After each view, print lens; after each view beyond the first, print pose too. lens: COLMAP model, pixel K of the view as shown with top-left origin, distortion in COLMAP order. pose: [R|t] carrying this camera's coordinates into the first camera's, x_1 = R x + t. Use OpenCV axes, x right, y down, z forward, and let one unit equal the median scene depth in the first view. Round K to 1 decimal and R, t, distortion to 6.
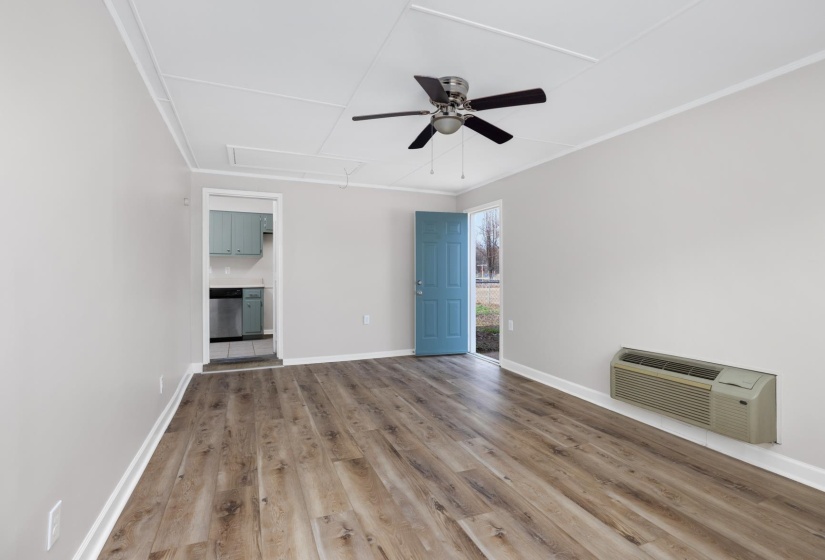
lens RADIAL K [[396.0, 0, 411.2], [0, 396.0, 279.2], [0, 0, 1]] dist [-0.002297, -0.000151]
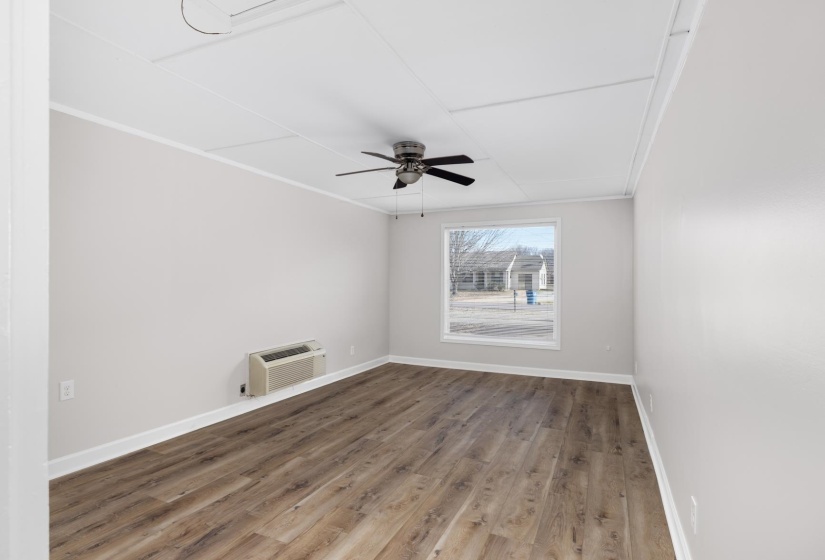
lens RADIAL K [[396.0, 0, 411.2], [0, 396.0, 279.2], [0, 0, 1]] dist [-0.002297, -0.000151]
pose [[-0.661446, -0.002268, 0.749990, -0.849262], [0.000101, 0.999995, 0.003113, -0.072052], [-0.749993, 0.002135, -0.661442, 1.800732]]
